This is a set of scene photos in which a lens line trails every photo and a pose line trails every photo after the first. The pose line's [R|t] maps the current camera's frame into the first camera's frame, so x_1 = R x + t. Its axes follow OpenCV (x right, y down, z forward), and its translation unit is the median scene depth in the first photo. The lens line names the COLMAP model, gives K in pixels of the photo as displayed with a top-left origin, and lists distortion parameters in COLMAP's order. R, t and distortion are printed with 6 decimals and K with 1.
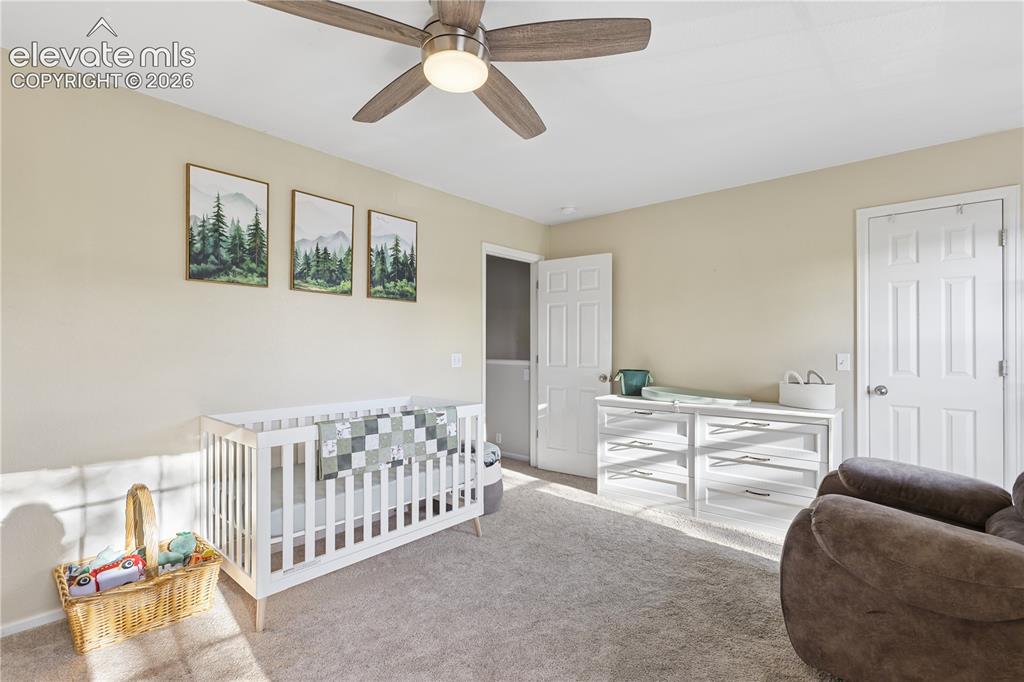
lens RADIAL K [[473.6, 0, 509.0], [0, 473.6, 346.8], [0, 0, 1]] dist [0.000231, 0.000789]
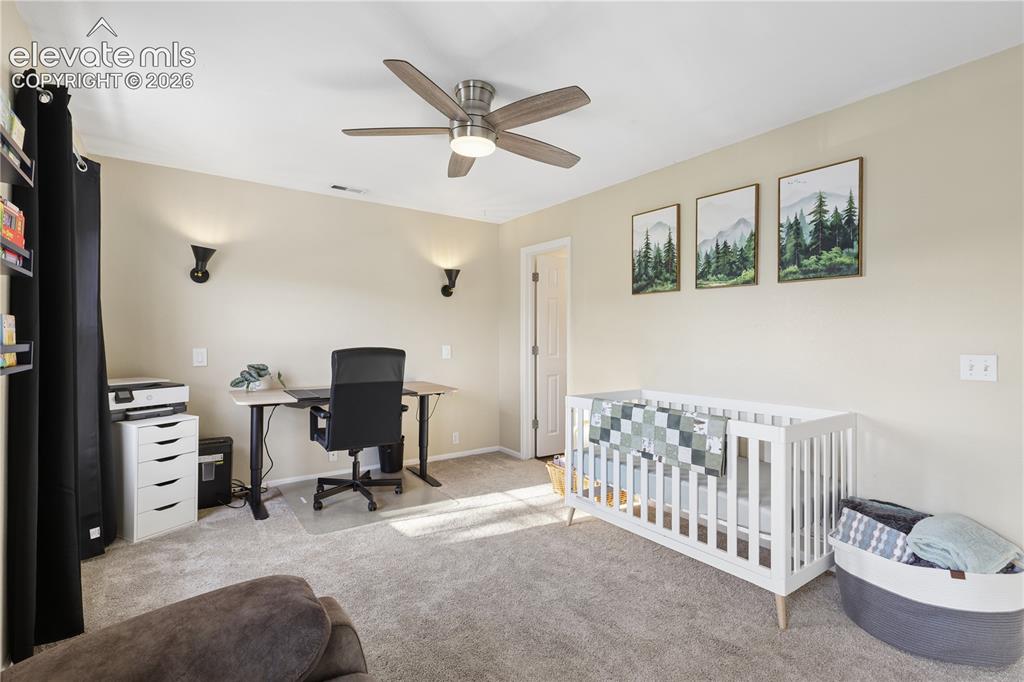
lens RADIAL K [[473.6, 0, 509.6], [0, 473.6, 336.6], [0, 0, 1]] dist [0.000231, 0.000789]
pose [[-0.231895, -0.008646, -0.972702, 0.695653], [-0.006756, 0.999951, -0.007277, 0.000895], [0.972717, 0.004884, -0.231942, 0.807579]]
